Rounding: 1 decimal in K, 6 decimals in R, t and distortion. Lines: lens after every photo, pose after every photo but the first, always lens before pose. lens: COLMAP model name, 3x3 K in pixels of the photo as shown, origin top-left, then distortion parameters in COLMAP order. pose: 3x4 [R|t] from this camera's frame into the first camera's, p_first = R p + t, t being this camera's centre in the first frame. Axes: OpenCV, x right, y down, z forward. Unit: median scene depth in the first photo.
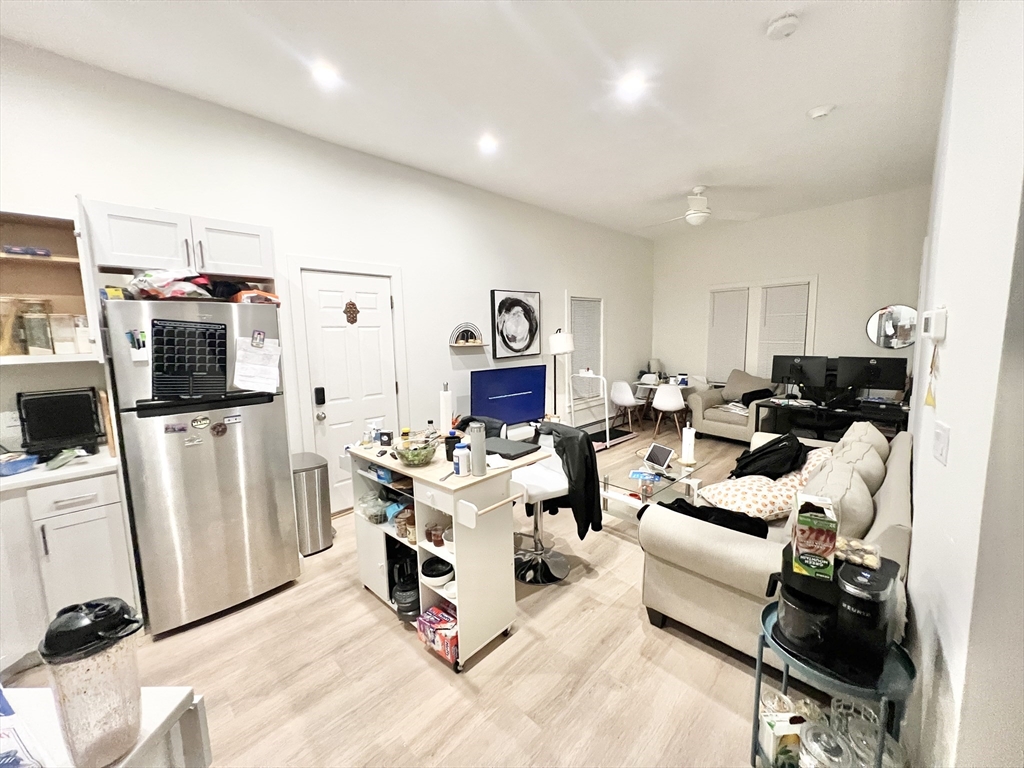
lens RADIAL K [[408.8, 0, 508.5], [0, 408.8, 382.1], [0, 0, 1]] dist [-0.002604, 0.000629]
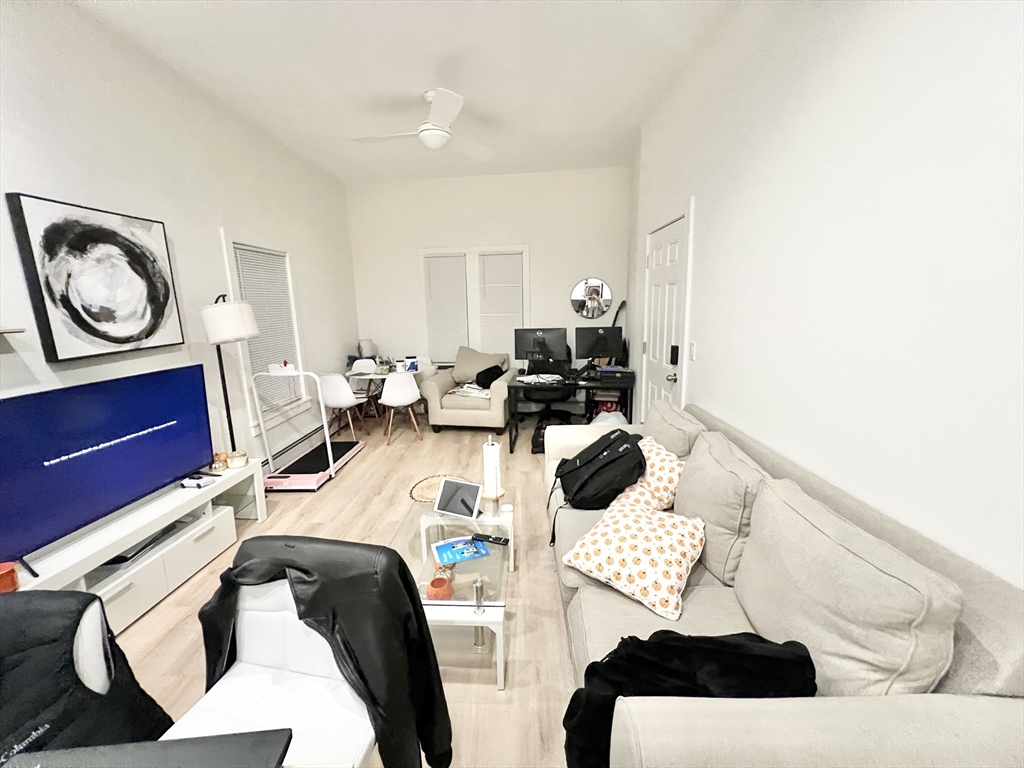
lens RADIAL K [[408.8, 0, 510.0], [0, 408.8, 382.2], [0, 0, 1]] dist [-0.002604, 0.000629]
pose [[0.719827, -0.127113, 0.682416, 0.022050], [0.090184, 0.991884, 0.089629, -0.042601], [-0.688270, -0.002975, 0.725448, 0.485494]]
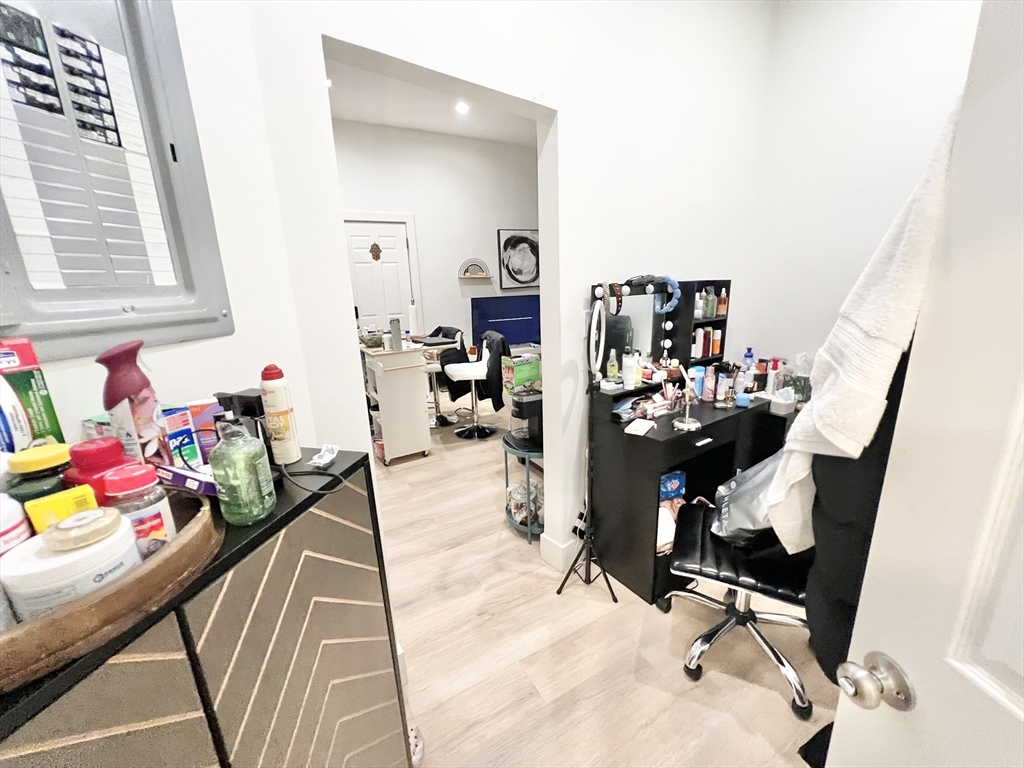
lens RADIAL K [[409.9, 0, 510.2], [0, 409.9, 382.6], [0, 0, 1]] dist [-0.006314, 0.001211]
pose [[0.962278, 0.056717, -0.266090, 0.440325], [-0.019971, 0.990116, 0.138822, 0.064536], [0.271334, -0.128272, 0.953900, -0.242051]]
